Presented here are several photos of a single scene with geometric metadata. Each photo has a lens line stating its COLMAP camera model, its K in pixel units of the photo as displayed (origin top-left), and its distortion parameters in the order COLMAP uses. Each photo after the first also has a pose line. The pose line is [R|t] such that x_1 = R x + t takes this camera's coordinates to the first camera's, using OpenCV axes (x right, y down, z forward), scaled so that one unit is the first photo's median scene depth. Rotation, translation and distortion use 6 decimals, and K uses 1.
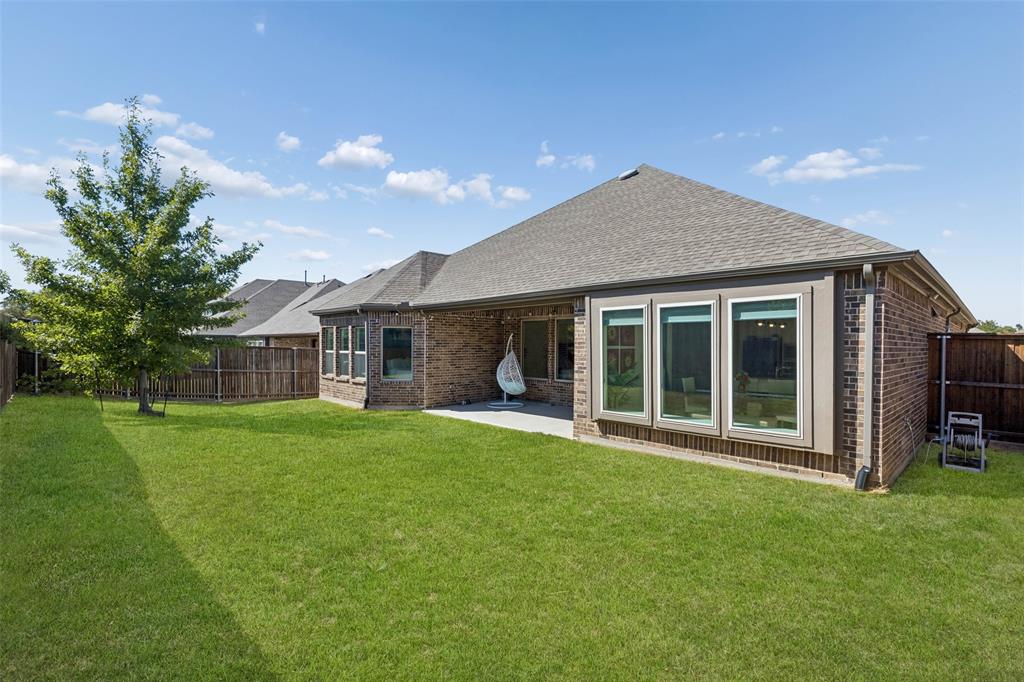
lens RADIAL K [[467.1, 0, 508.9], [0, 467.1, 341.7], [0, 0, 1]] dist [0.027221, 0.000468]
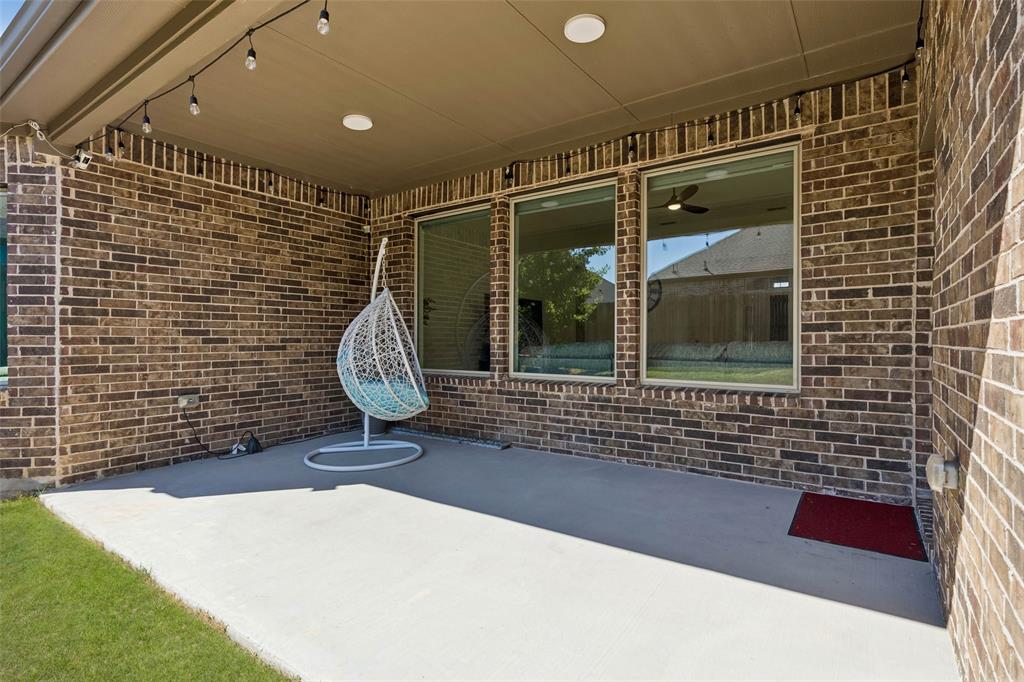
lens RADIAL K [[511.4, 0, 510.0], [0, 511.4, 339.3], [0, 0, 1]] dist [0.002875, 0.000302]
pose [[0.981047, -0.006176, 0.193673, 0.028186], [0.004705, 0.999956, 0.008054, 0.065019], [-0.193714, -0.006990, 0.981033, 0.768608]]
